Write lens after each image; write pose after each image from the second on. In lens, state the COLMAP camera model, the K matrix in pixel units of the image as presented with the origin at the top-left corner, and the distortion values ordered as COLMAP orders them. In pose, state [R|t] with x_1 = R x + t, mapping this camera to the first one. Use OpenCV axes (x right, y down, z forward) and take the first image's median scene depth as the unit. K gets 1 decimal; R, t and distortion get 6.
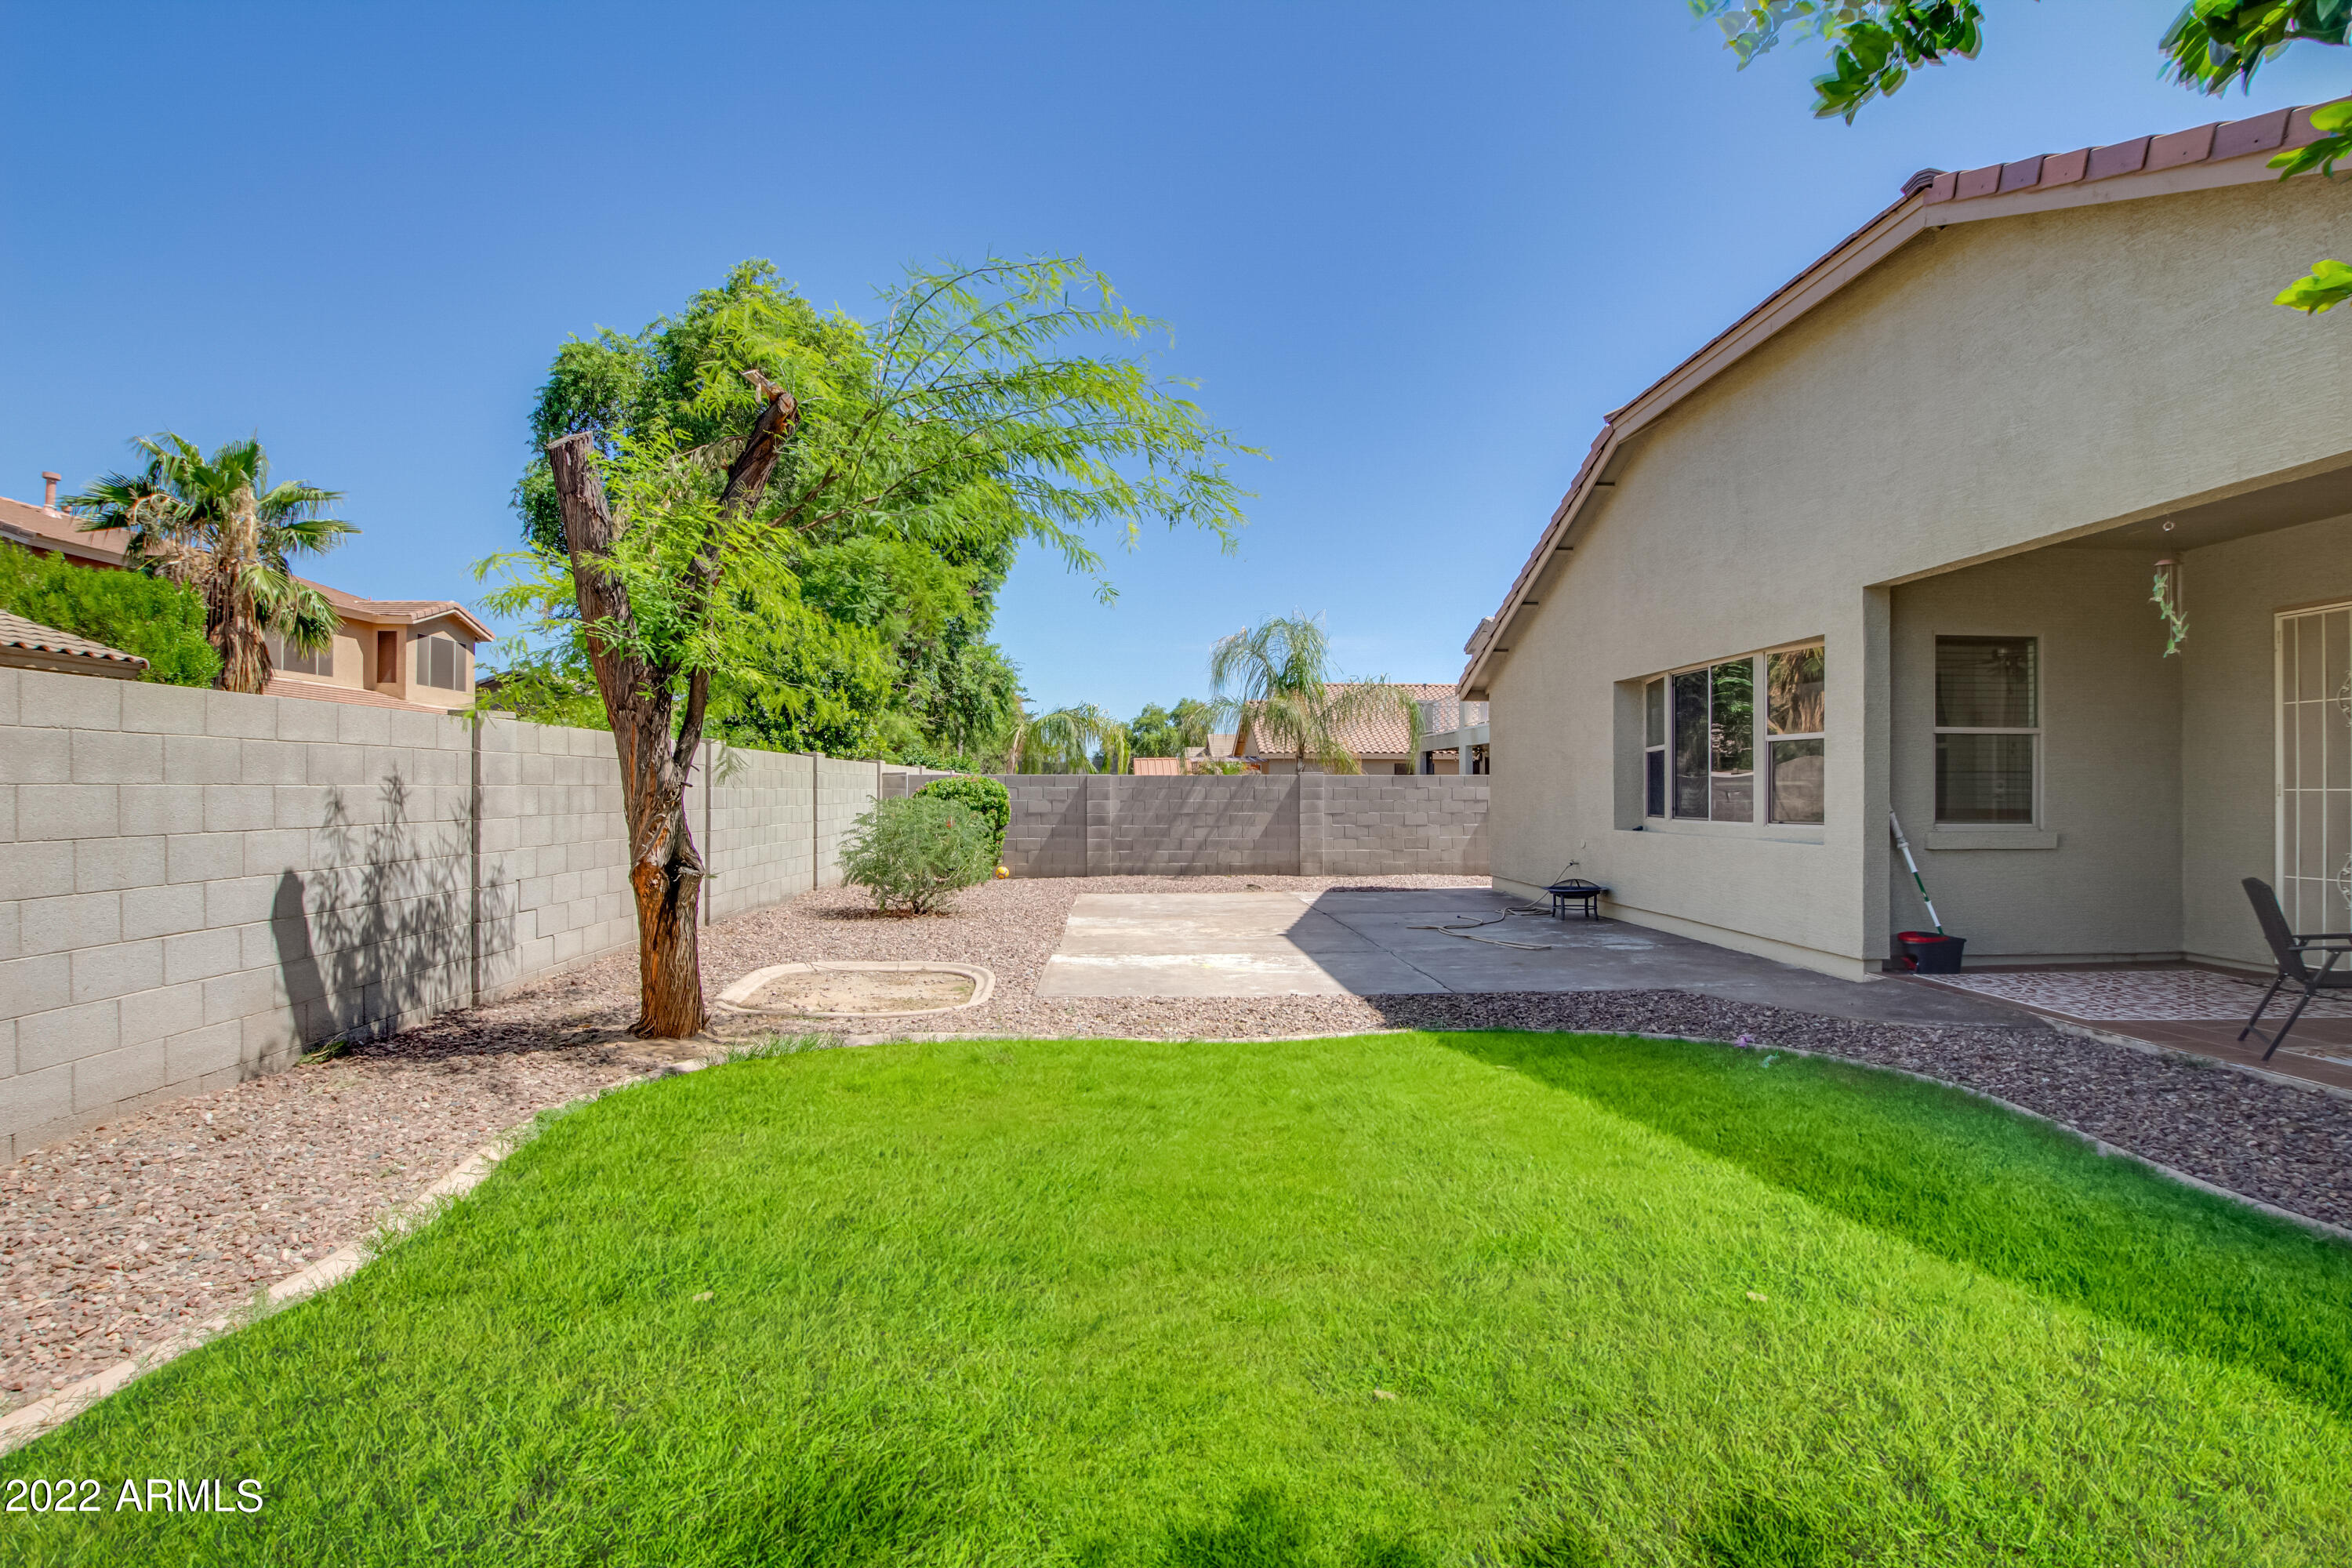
lens RADIAL K [[1097.3, 0, 1164.5], [0, 1097.3, 787.2], [0, 0, 1]] dist [-0.030579, 0.003147]
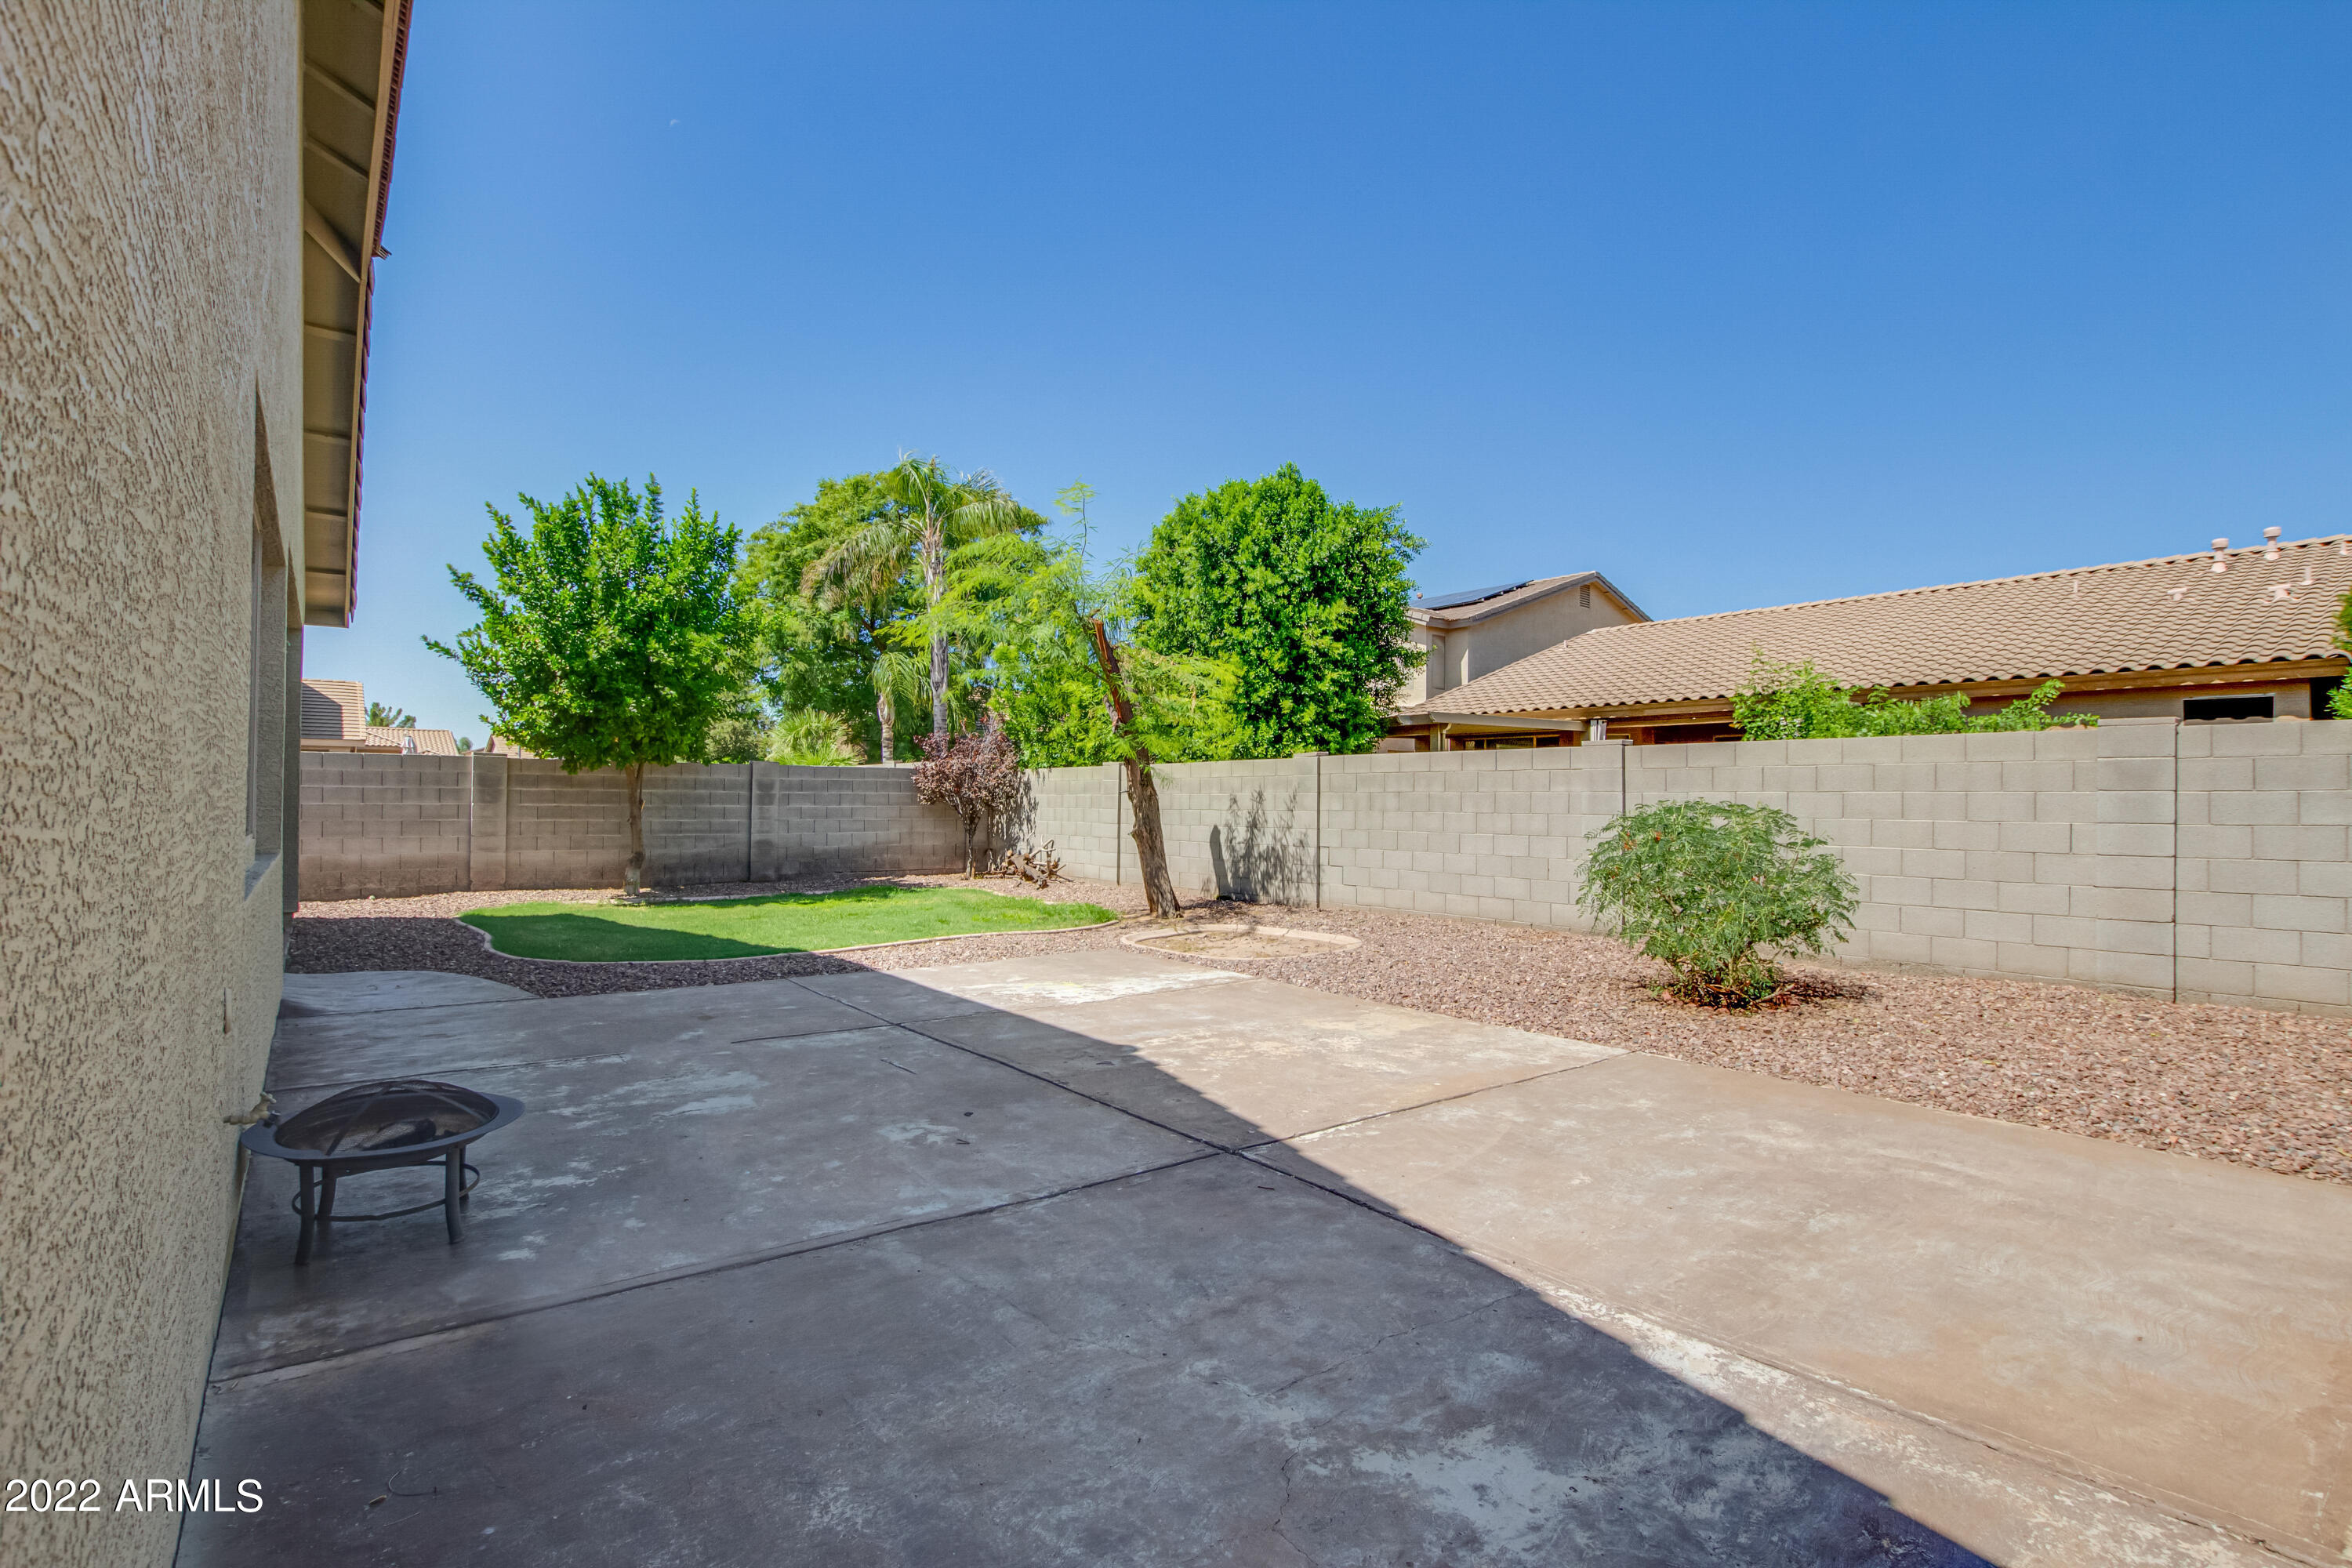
lens RADIAL K [[1097.3, 0, 1174.3], [0, 1097.3, 787.8], [0, 0, 1]] dist [-0.030579, 0.003147]
pose [[-0.810868, -0.014783, -0.585042, 0.570879], [-0.005893, 0.999836, -0.017096, 0.019961], [0.585199, -0.010415, -0.810823, 2.041159]]
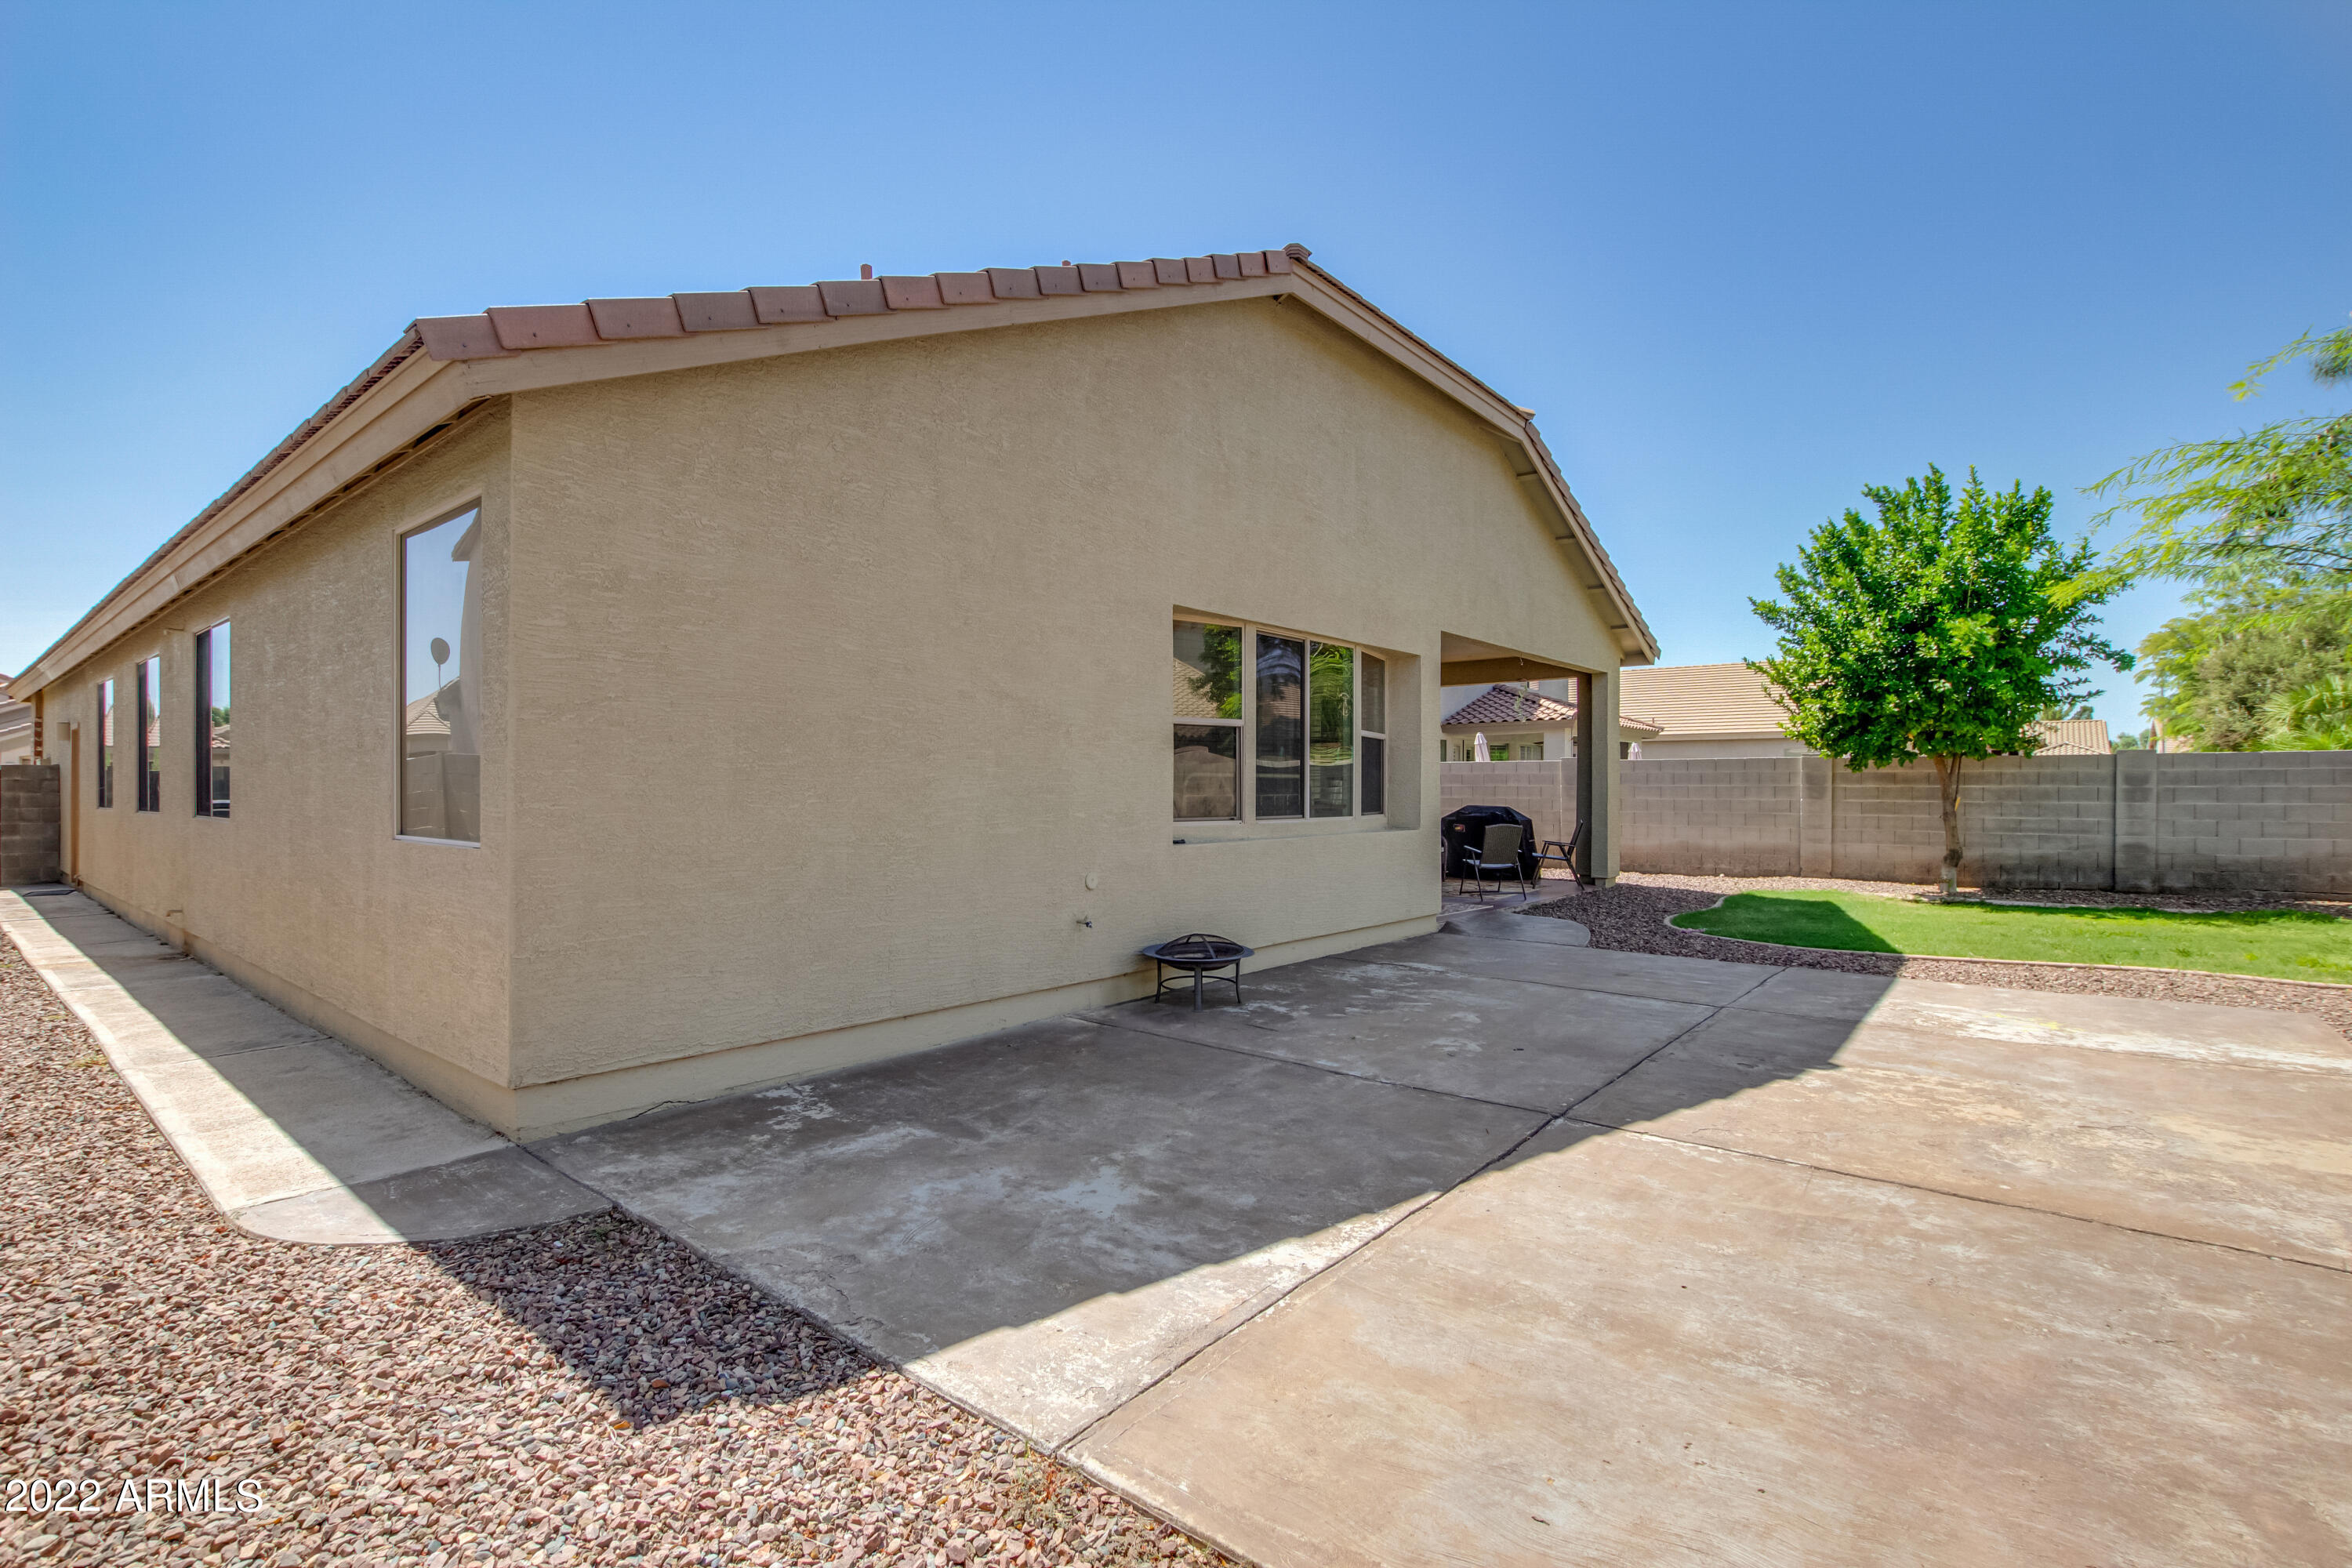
lens RADIAL K [[1097.3, 0, 1165.3], [0, 1097.3, 792.5], [0, 0, 1]] dist [-0.030579, 0.003147]
pose [[-0.739854, -0.004742, 0.672751, -0.007367], [-0.005486, 0.999984, 0.001016, 0.013958], [-0.672745, -0.002939, -0.739869, 2.202101]]
